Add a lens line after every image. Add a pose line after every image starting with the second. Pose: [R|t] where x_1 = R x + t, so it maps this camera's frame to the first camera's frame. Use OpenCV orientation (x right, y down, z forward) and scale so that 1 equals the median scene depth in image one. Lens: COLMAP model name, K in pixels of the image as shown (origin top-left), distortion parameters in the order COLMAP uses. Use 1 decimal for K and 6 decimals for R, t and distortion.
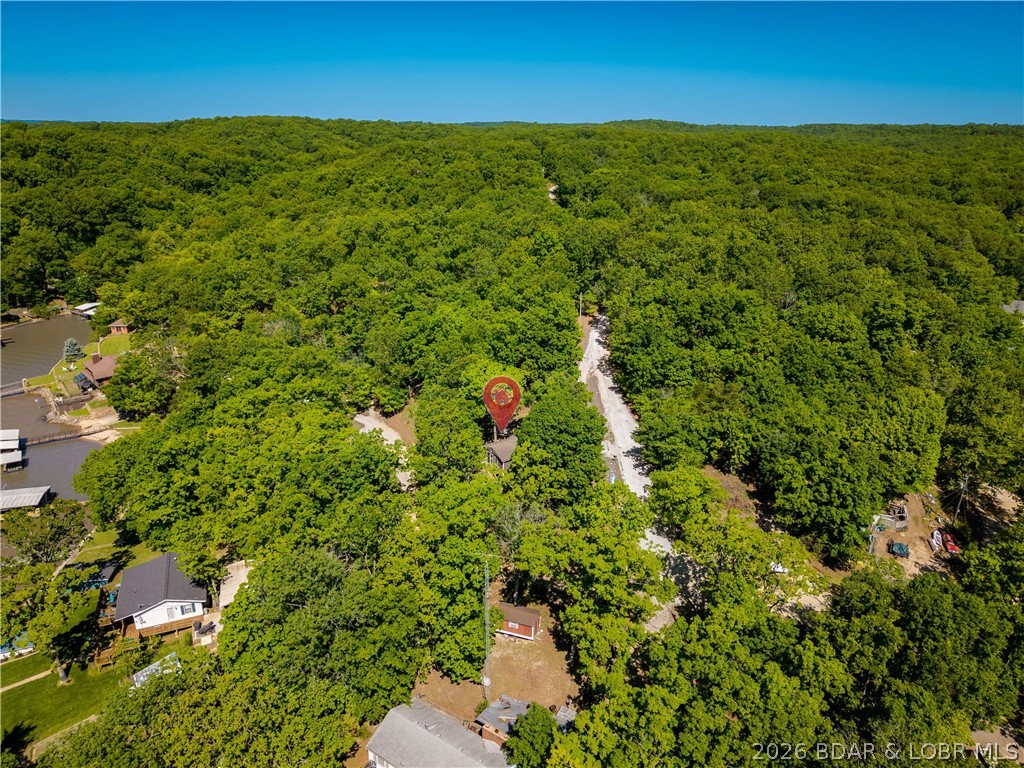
lens RADIAL K [[645.8, 0, 512.0], [0, 645.8, 384.0], [0, 0, 1]] dist [0.003185, -0.002148]
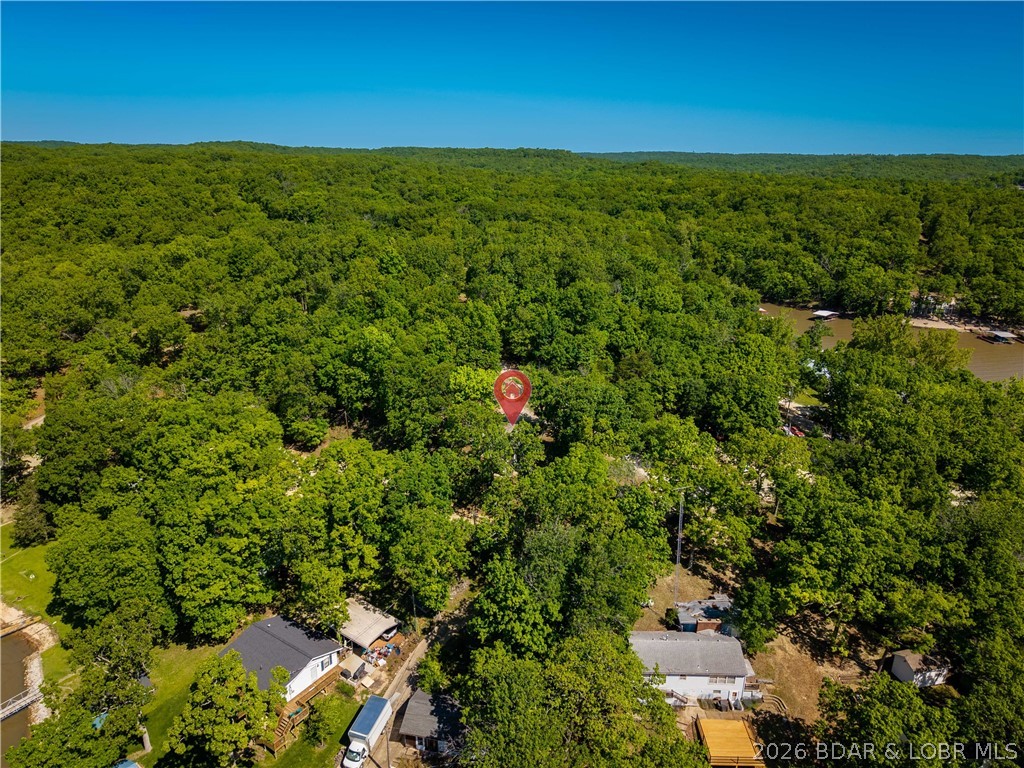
lens RADIAL K [[645.8, 0, 512.0], [0, 645.8, 384.0], [0, 0, 1]] dist [0.003185, -0.002148]
pose [[0.851941, -0.171086, 0.494900, -0.455729], [0.186860, 0.982224, 0.017884, -0.008828], [-0.489162, 0.077241, 0.868766, 0.020681]]
